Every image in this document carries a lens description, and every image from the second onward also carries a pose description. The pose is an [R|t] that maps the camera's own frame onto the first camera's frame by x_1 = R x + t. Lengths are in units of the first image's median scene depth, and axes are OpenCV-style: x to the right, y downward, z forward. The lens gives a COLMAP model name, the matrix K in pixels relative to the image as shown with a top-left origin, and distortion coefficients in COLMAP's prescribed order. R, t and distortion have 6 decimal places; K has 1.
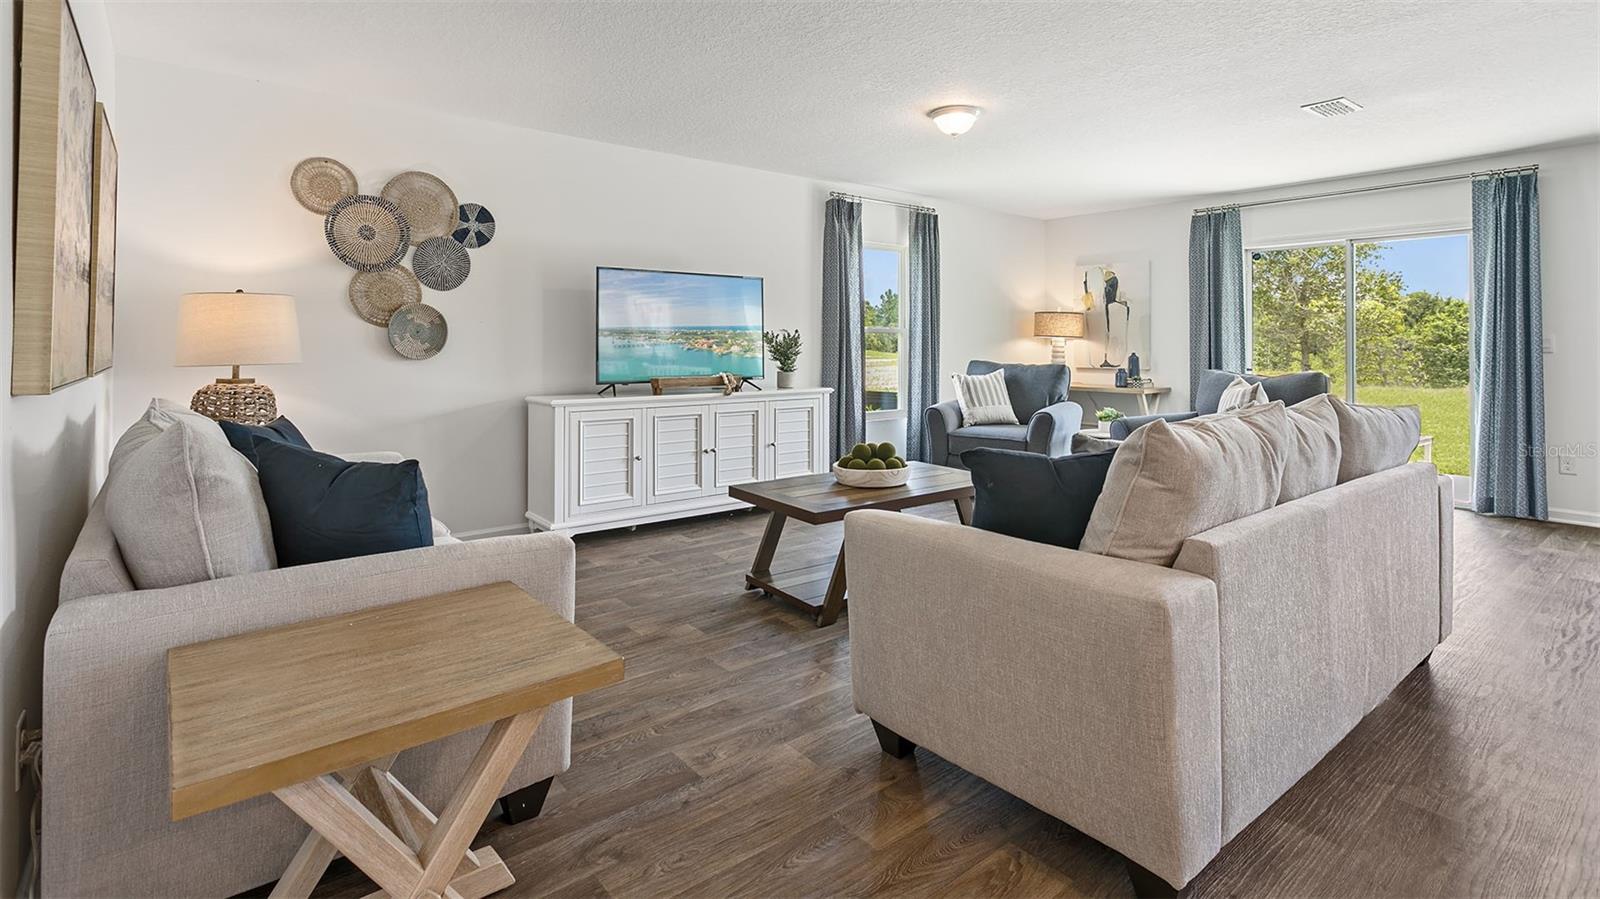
lens RADIAL K [[764.5, 0, 799.7], [0, 764.5, 346.5], [0, 0, 1]] dist [-0.000001, 0.000050]
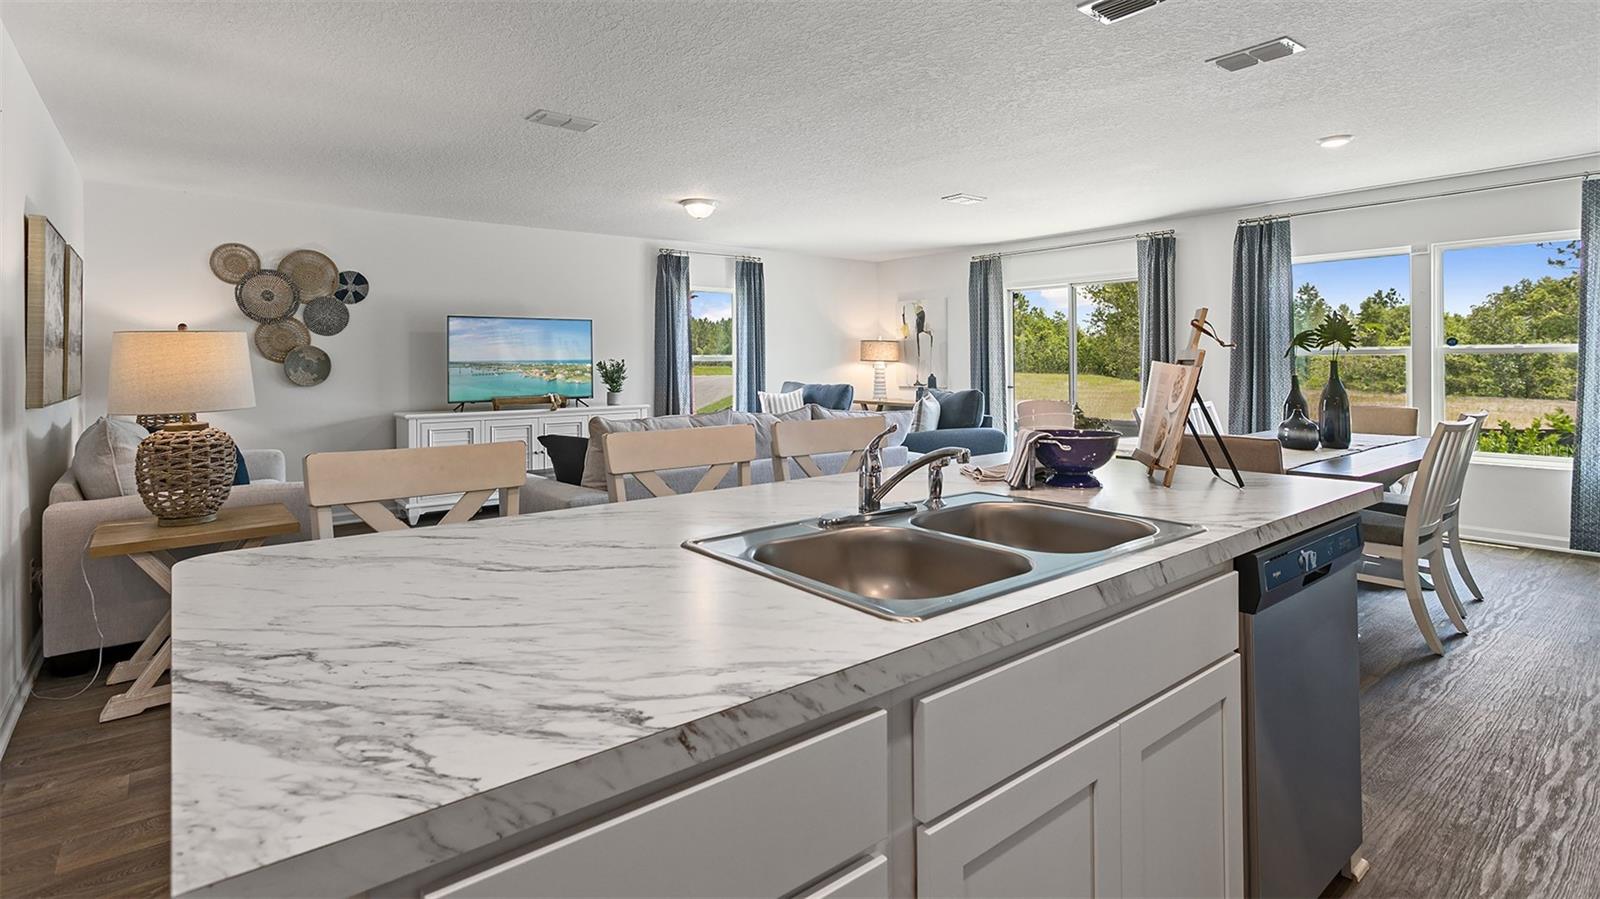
lens RADIAL K [[777.2, 0, 801.0], [0, 777.2, 370.1], [0, 0, 1]] dist [0.000957, 0.000207]
pose [[0.999962, -0.008556, -0.001392, 0.372686], [0.008566, 0.999939, 0.006985, -0.013261], [0.001332, -0.006996, 0.999975, -0.382531]]
